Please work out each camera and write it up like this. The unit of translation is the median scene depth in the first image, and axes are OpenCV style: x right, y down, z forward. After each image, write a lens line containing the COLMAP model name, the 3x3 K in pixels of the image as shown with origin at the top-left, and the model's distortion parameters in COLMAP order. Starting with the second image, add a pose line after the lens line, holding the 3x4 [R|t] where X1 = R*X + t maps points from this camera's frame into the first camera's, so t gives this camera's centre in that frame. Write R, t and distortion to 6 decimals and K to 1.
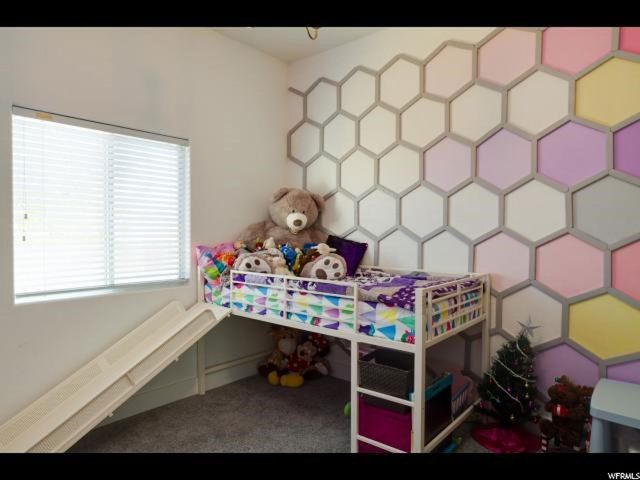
lens RADIAL K [[413.5, 0, 312.4], [0, 413.5, 240.3], [0, 0, 1]] dist [-0.001279, 0.000798]
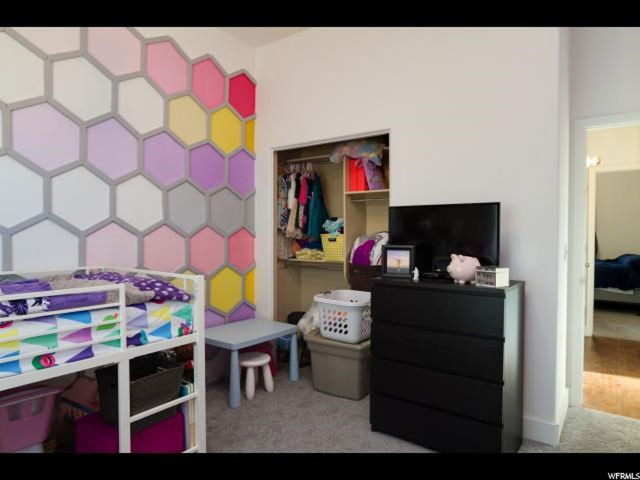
lens RADIAL K [[413.5, 0, 312.4], [0, 413.5, 240.3], [0, 0, 1]] dist [-0.001279, 0.000798]
pose [[-0.071960, -0.019800, 0.997211, -0.659718], [0.016058, 0.999650, 0.021007, 0.012720], [-0.997278, 0.017525, -0.071616, 0.690397]]
